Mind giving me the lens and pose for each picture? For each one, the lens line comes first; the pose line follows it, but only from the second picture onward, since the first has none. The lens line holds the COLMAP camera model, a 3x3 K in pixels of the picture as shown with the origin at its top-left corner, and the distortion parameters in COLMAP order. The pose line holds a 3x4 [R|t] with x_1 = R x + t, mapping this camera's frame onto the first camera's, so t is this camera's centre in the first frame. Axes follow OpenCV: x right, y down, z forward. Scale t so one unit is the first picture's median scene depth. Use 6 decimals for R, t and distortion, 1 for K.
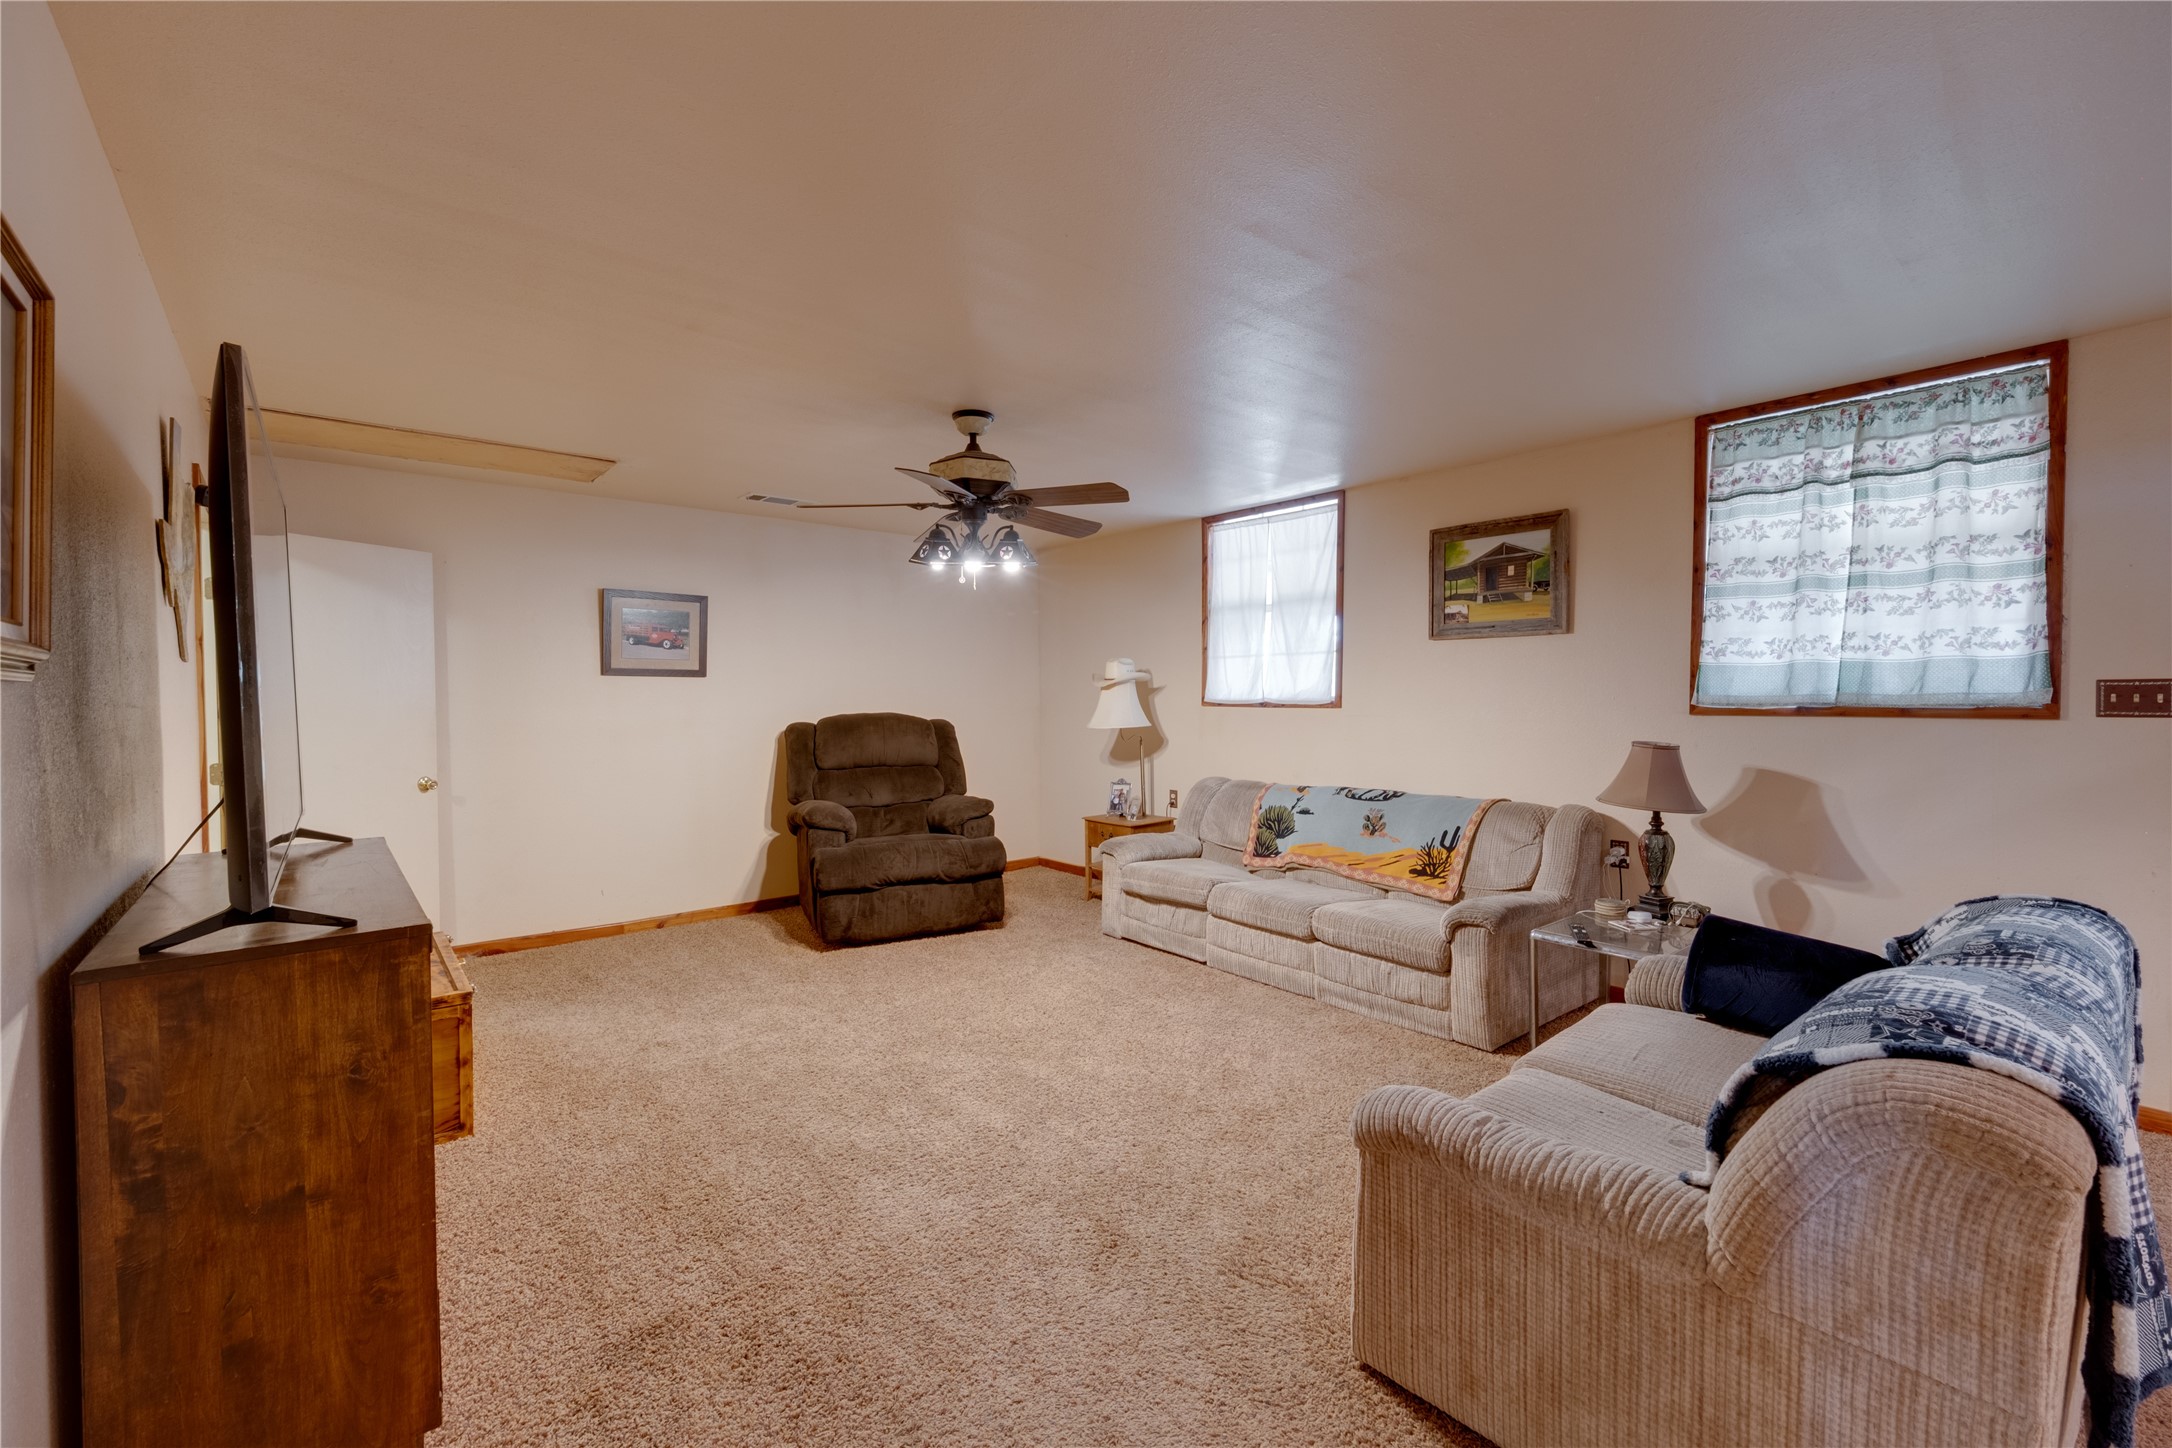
lens RADIAL K [[955.1, 0, 1084.3], [0, 955.1, 718.5], [0, 0, 1]] dist [0.001396, 0.000295]
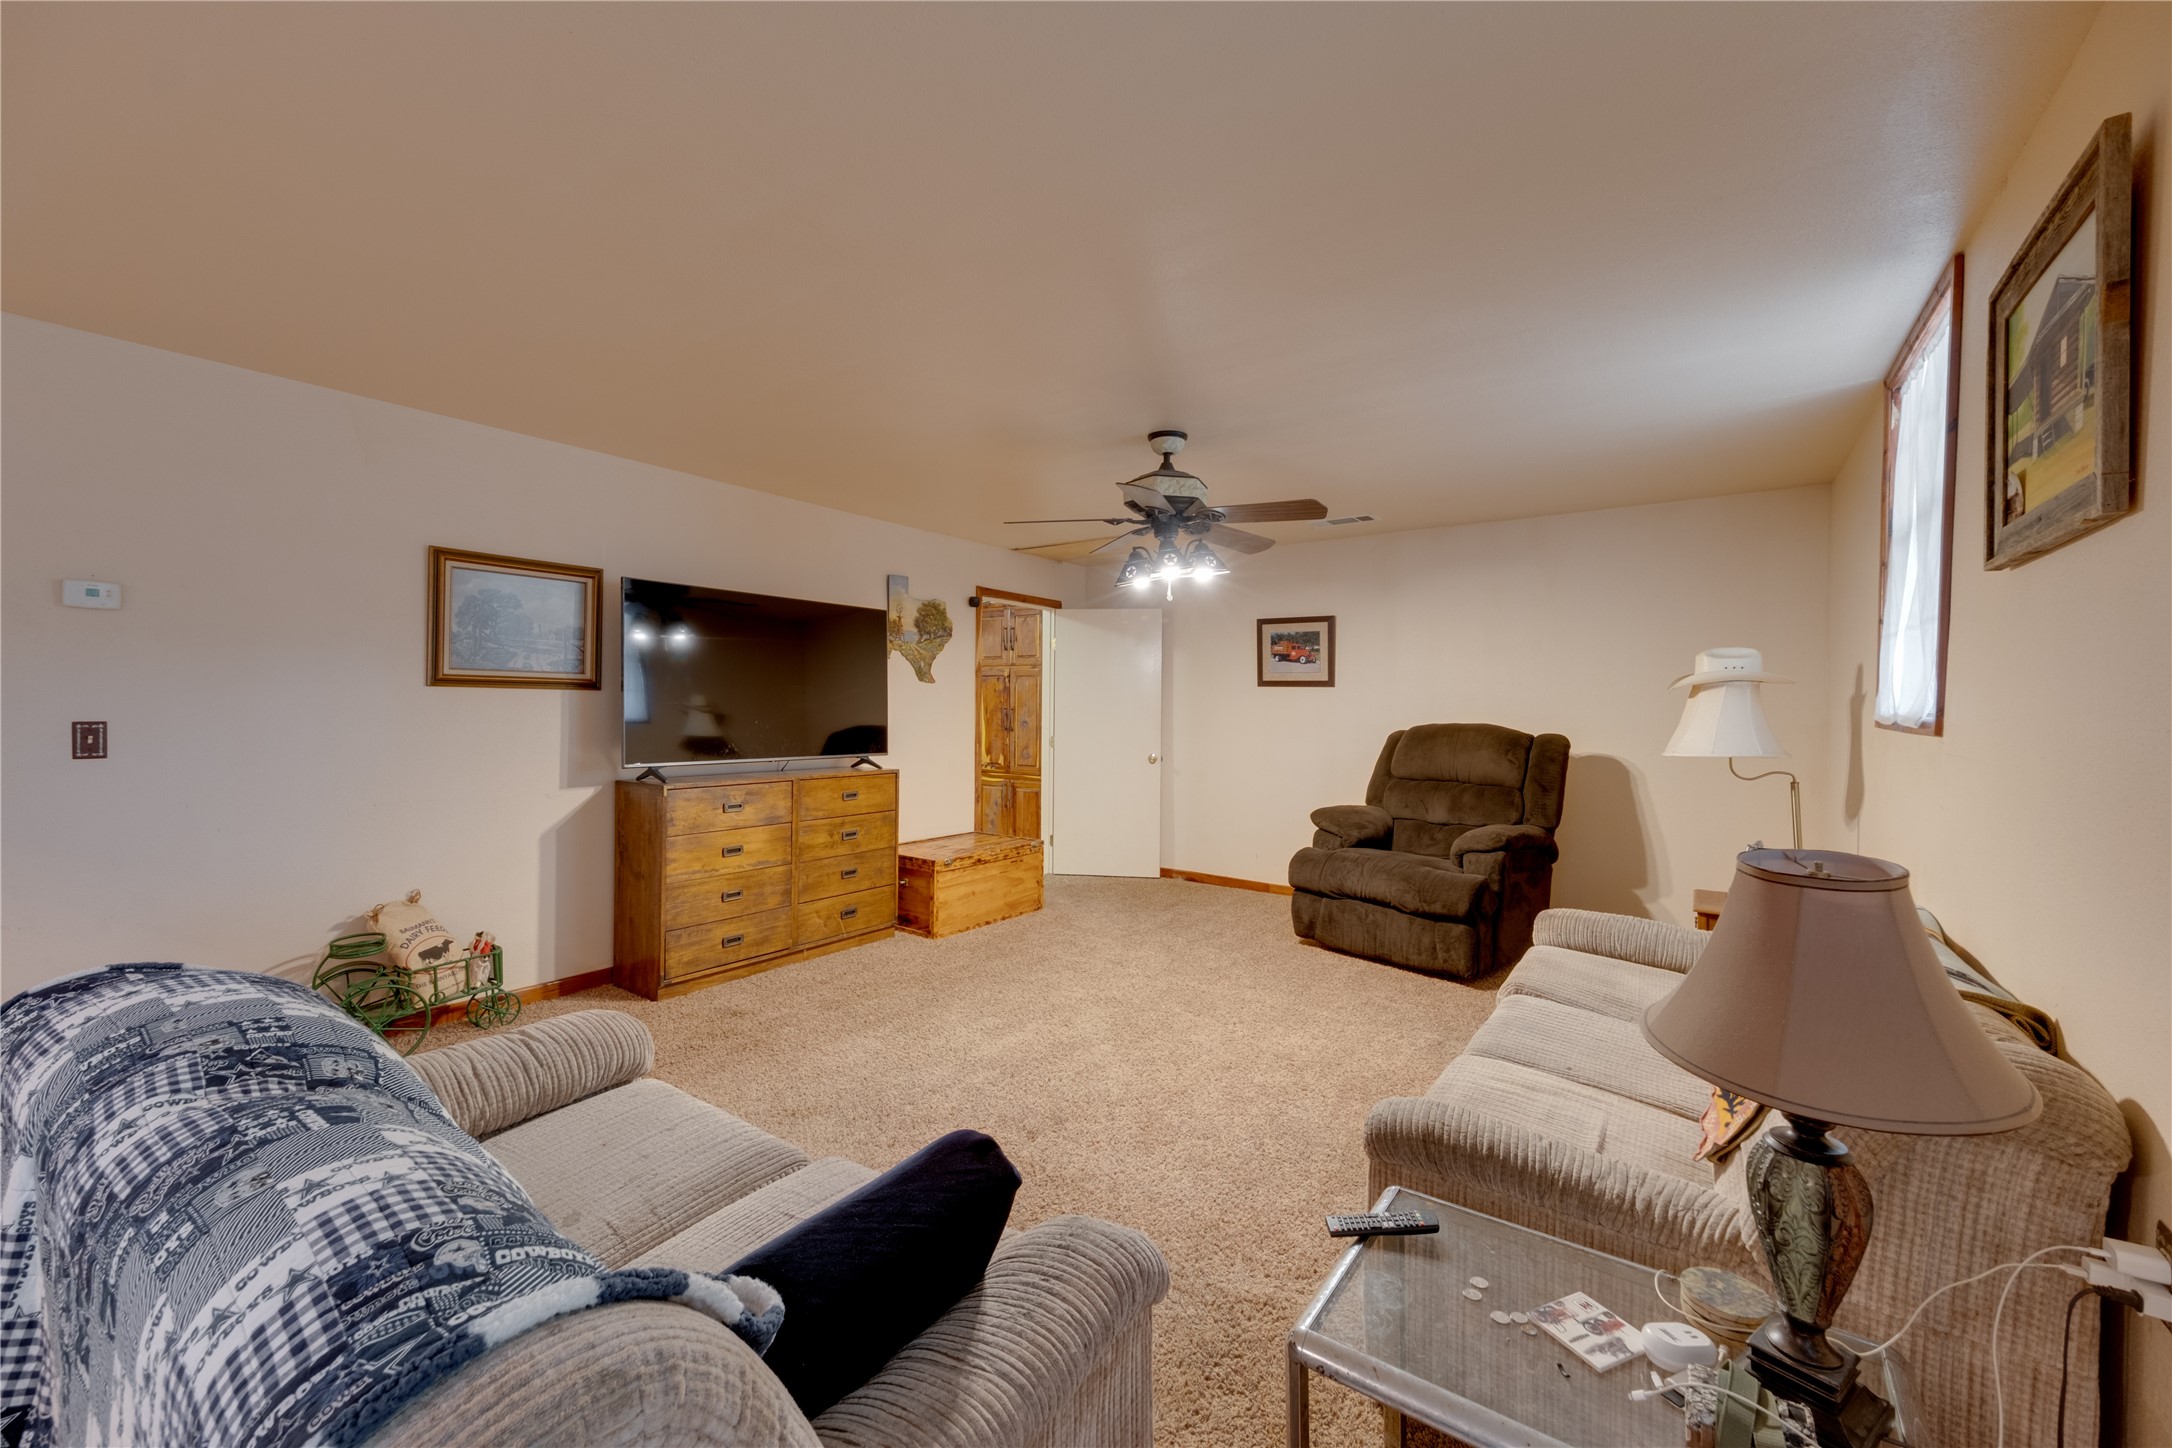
lens RADIAL K [[909.3, 0, 1095.2], [0, 909.3, 714.5], [0, 0, 1]] dist [0.000643, -0.000027]
pose [[0.205479, 0.017362, -0.978507, 0.659628], [-0.036607, 0.999279, 0.010044, -0.012476], [0.977977, 0.033757, 0.205967, 0.556992]]
